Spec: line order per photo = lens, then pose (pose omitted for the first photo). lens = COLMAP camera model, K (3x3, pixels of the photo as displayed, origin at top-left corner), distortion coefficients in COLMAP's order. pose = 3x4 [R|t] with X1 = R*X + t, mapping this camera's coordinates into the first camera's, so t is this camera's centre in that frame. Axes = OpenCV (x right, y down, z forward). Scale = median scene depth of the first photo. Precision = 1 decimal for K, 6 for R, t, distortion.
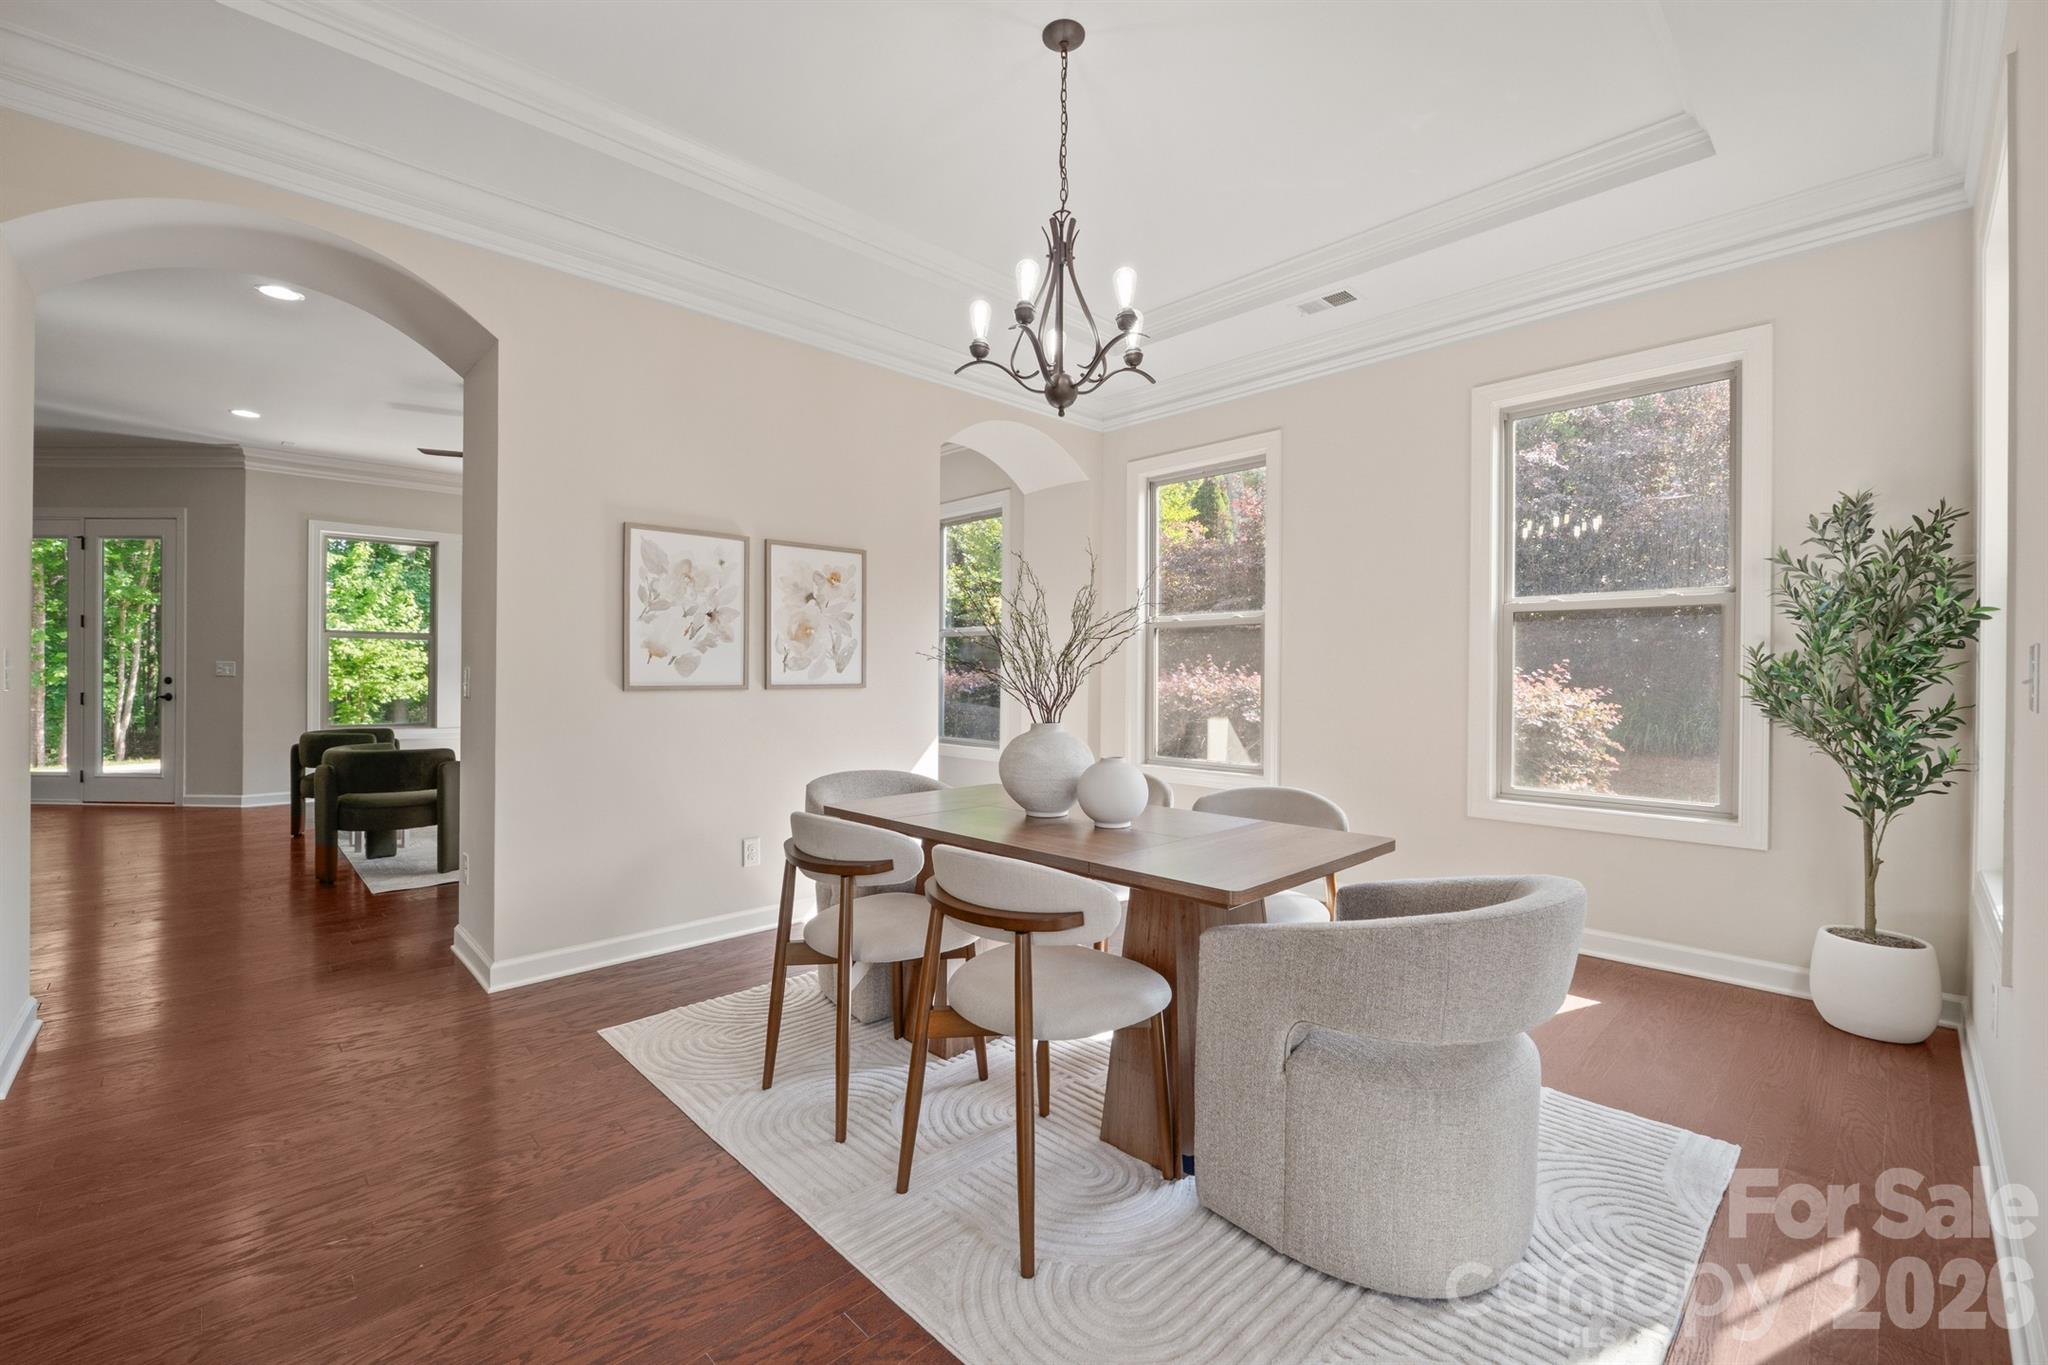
lens RADIAL K [[867.7, 0, 1009.9], [0, 867.7, 676.6], [0, 0, 1]] dist [-0.002294, -0.000285]
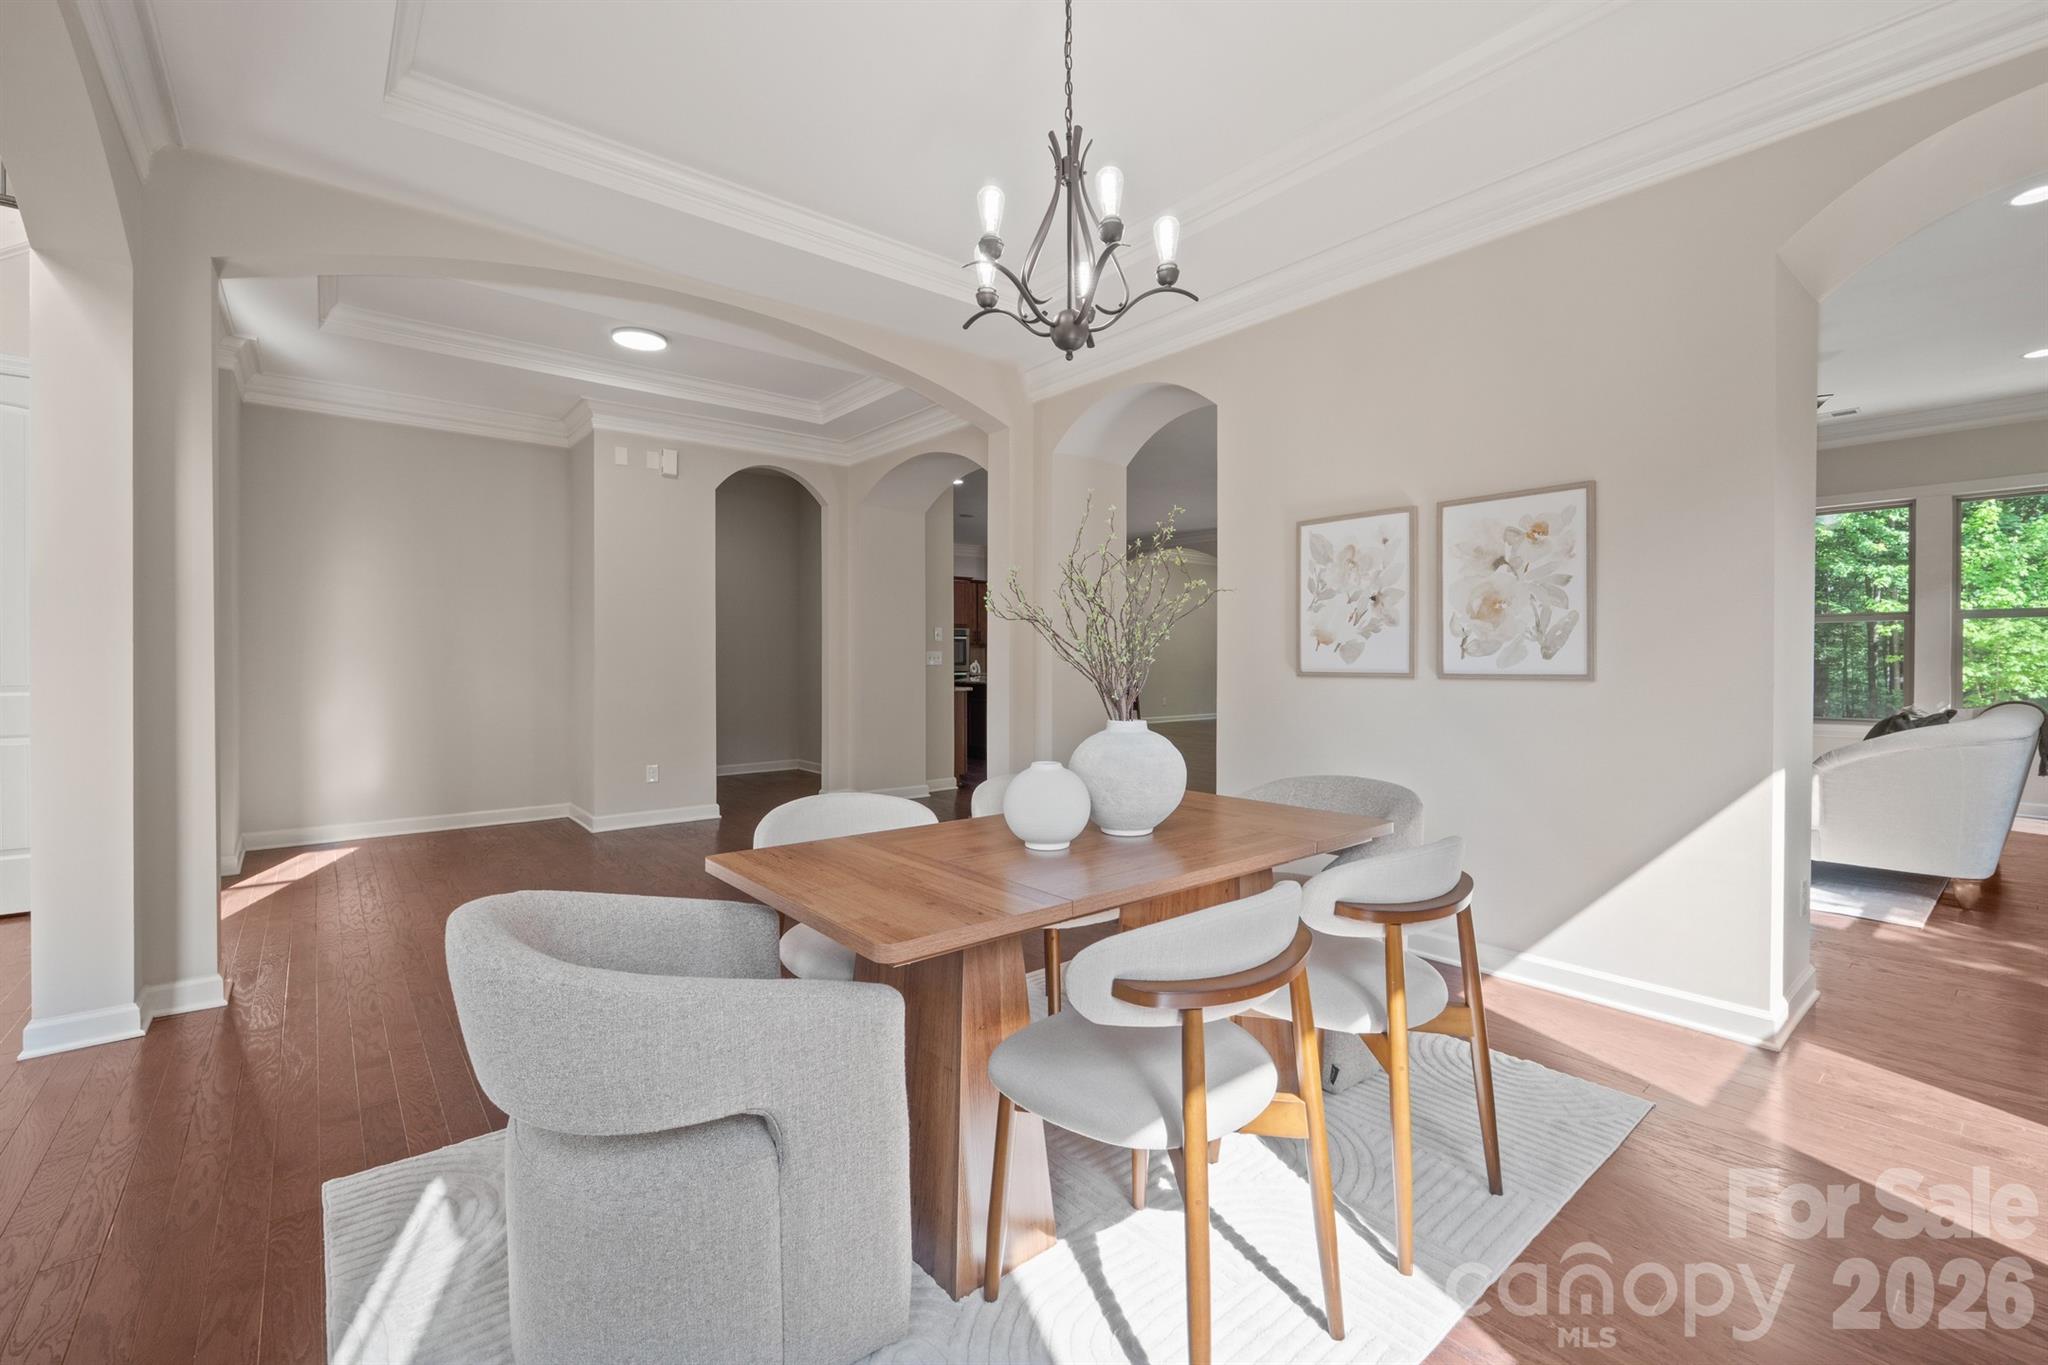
lens RADIAL K [[867.7, 0, 1023.6], [0, 867.7, 663.6], [0, 0, 1]] dist [-0.002294, -0.000285]
pose [[-0.078879, 0.003190, -0.996879, 0.618291], [-0.004038, 0.999986, 0.003520, -0.001620], [0.996876, 0.004303, -0.078865, 0.679037]]
